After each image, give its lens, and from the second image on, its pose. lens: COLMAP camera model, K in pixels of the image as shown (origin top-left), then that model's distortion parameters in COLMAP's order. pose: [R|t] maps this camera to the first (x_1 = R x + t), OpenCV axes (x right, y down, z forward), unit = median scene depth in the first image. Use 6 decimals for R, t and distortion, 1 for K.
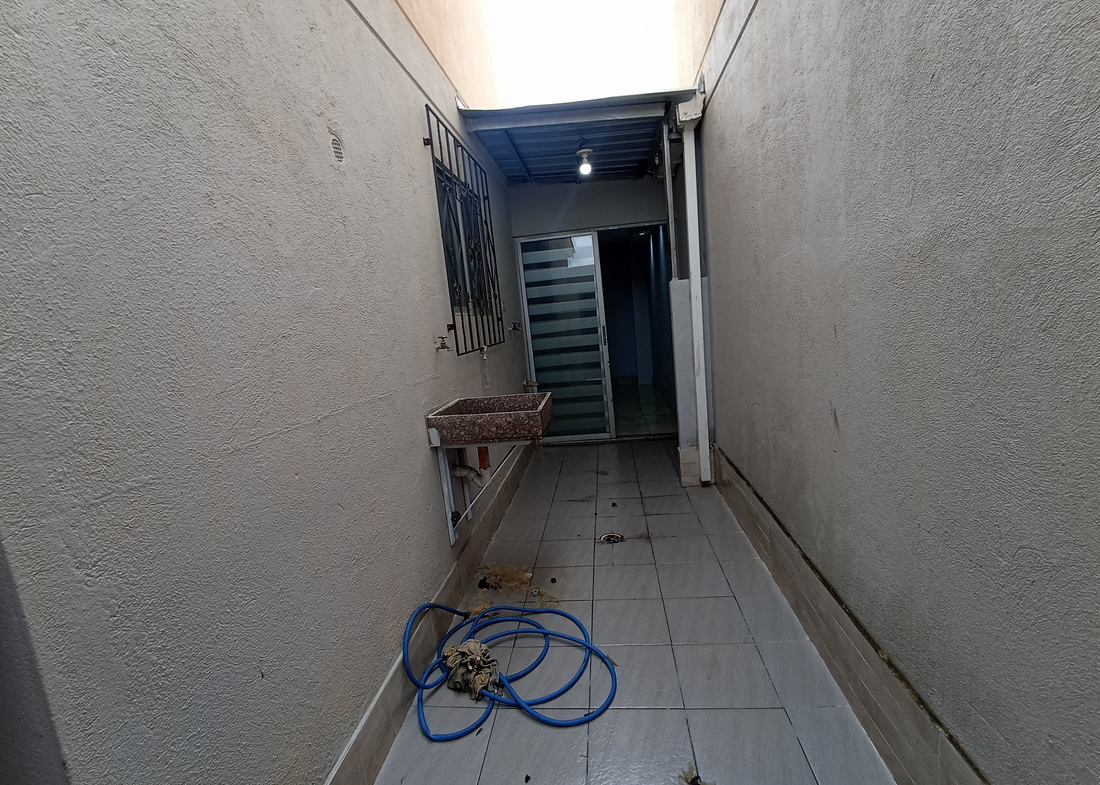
lens RADIAL K [[502.3, 0, 550.2], [0, 502.3, 391.4], [0, 0, 1]] dist [-0.003467, 0.001147]
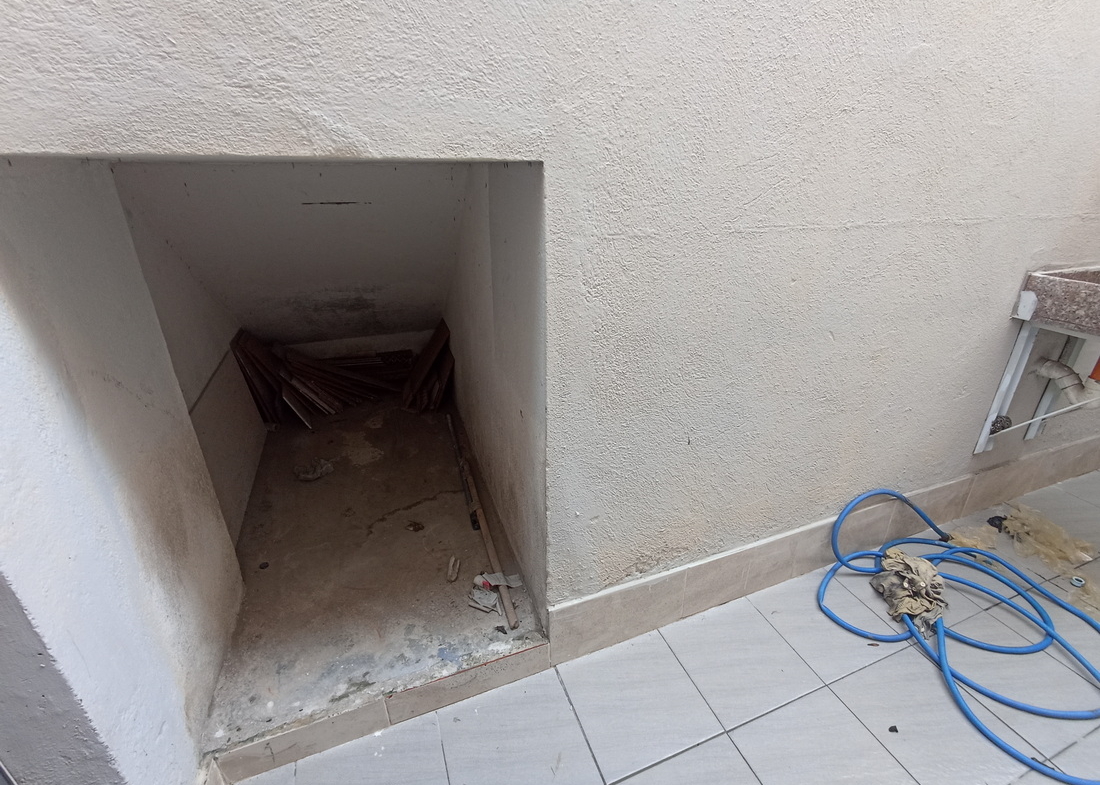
lens RADIAL K [[502.3, 0, 551.6], [0, 502.3, 393.1], [0, 0, 1]] dist [-0.003467, 0.001147]
pose [[0.459879, 0.448529, -0.766376, 0.061806], [-0.175054, 0.891911, 0.416955, 0.033280], [0.870556, -0.057592, 0.488688, 0.118515]]
